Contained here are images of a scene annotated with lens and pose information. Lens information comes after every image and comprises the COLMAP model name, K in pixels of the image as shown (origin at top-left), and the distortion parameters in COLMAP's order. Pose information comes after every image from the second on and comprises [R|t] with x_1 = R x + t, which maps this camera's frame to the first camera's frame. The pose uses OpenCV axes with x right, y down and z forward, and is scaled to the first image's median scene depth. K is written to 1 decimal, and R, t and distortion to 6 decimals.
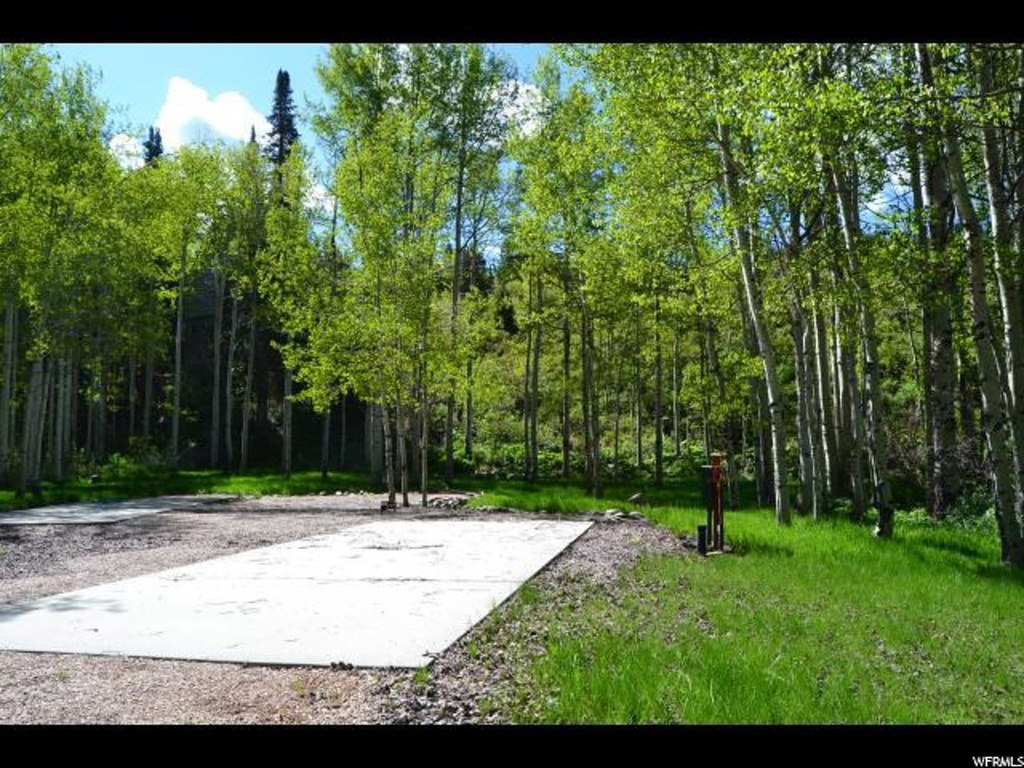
lens RADIAL K [[816.2, 0, 512.8], [0, 816.2, 381.6], [0, 0, 1]] dist [-0.085214, 0.022184]
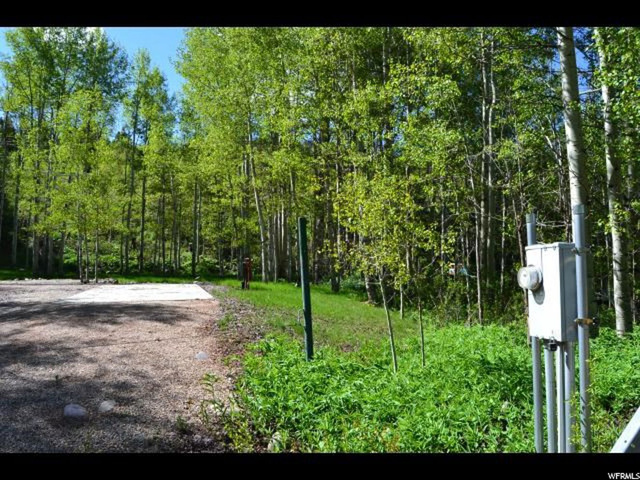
lens RADIAL K [[510.2, 0, 320.4], [0, 510.2, 240.5], [0, 0, 1]] dist [-0.085214, 0.022184]
pose [[0.882235, 0.031344, 0.469765, -0.115817], [-0.051247, 0.998246, 0.029638, -0.014198], [-0.468012, -0.050221, 0.882294, -0.225707]]
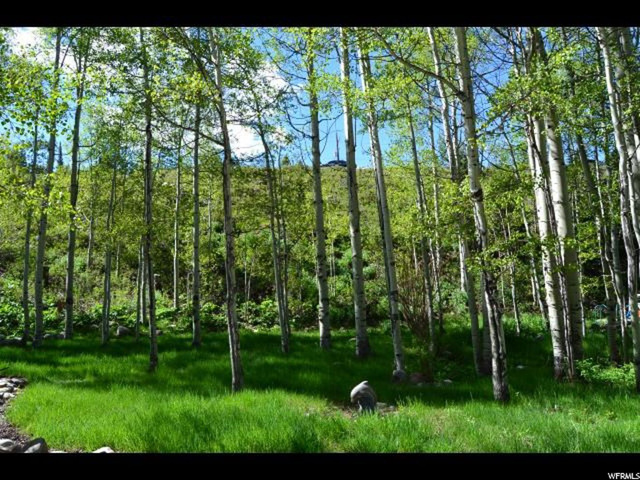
lens RADIAL K [[510.2, 0, 318.7], [0, 510.2, 238.8], [0, 0, 1]] dist [-0.085214, 0.022184]
pose [[0.782663, 0.052119, 0.620260, -0.062720], [-0.028445, 0.998442, -0.048004, 0.025212], [-0.621796, 0.019928, 0.782926, 0.374936]]
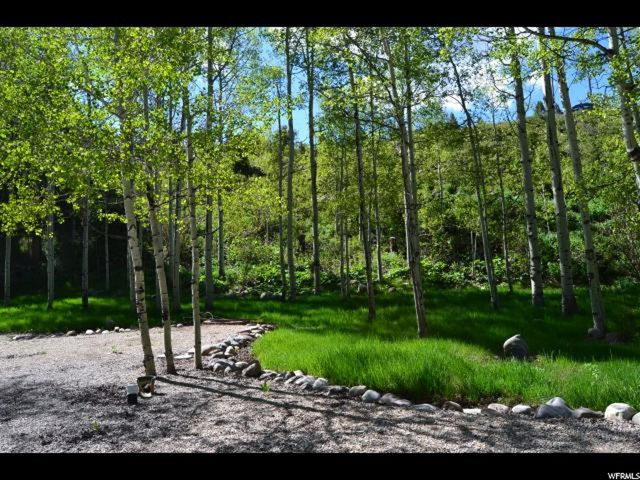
lens RADIAL K [[510.2, 0, 320.3], [0, 510.2, 239.8], [0, 0, 1]] dist [-0.085214, 0.022184]
pose [[0.984708, -0.034066, 0.170847, -0.042767], [0.027974, 0.998888, 0.037939, 0.018544], [-0.171950, -0.032579, 0.984567, 0.317750]]
